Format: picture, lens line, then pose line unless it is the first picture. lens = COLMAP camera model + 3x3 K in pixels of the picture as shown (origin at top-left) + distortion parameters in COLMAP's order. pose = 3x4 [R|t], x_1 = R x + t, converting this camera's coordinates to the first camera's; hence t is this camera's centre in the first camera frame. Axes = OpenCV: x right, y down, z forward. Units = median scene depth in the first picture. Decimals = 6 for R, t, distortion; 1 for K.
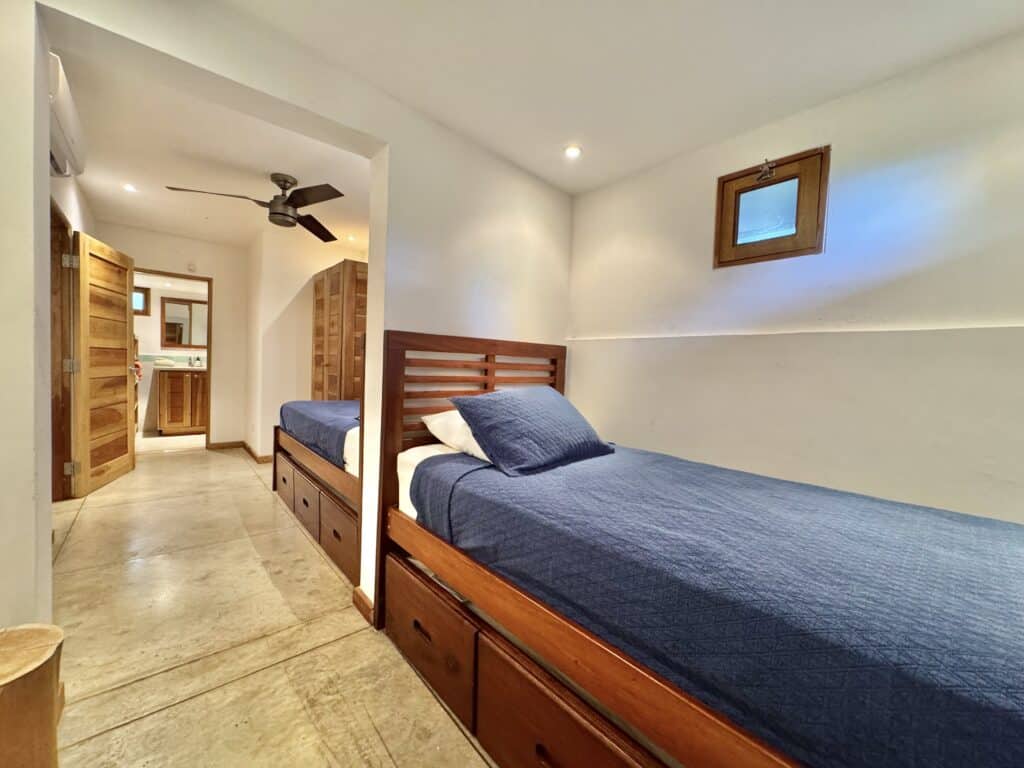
lens RADIAL K [[409.0, 0, 510.5], [0, 409.0, 383.3], [0, 0, 1]] dist [-0.000833, 0.000882]
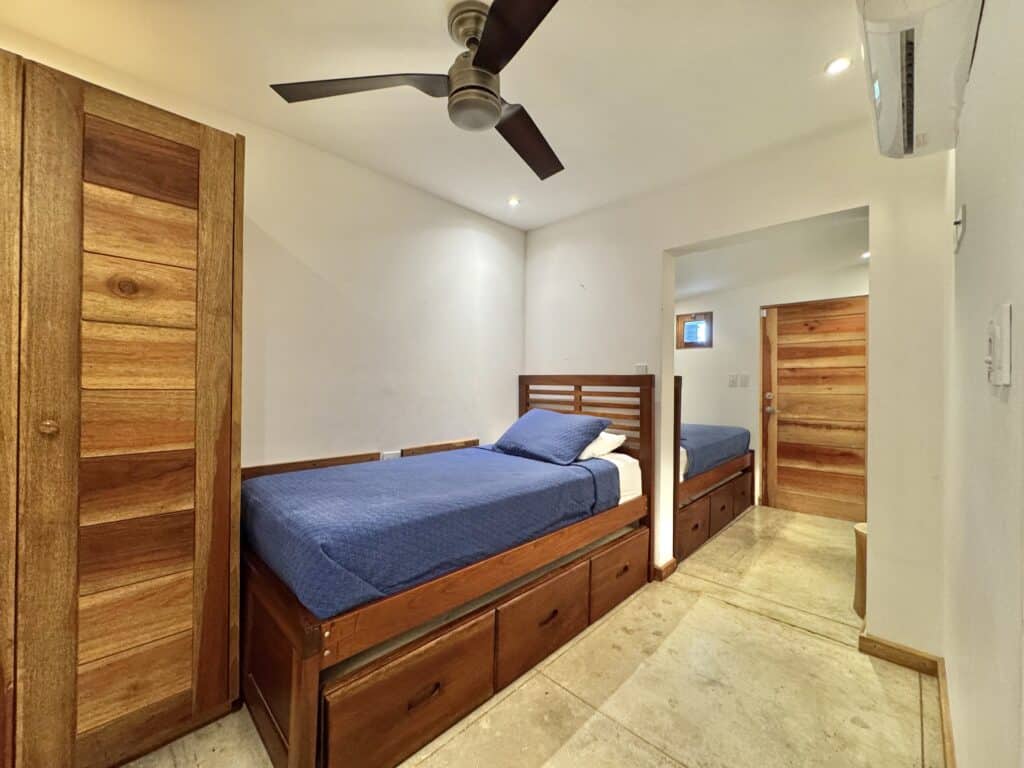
lens RADIAL K [[409.0, 0, 510.3], [0, 409.0, 382.8], [0, 0, 1]] dist [-0.000833, 0.000882]
pose [[-0.086735, -0.035194, 0.995610, -1.577837], [0.029239, 0.998855, 0.037856, -0.156118], [-0.995802, 0.032394, -0.085607, 1.531956]]
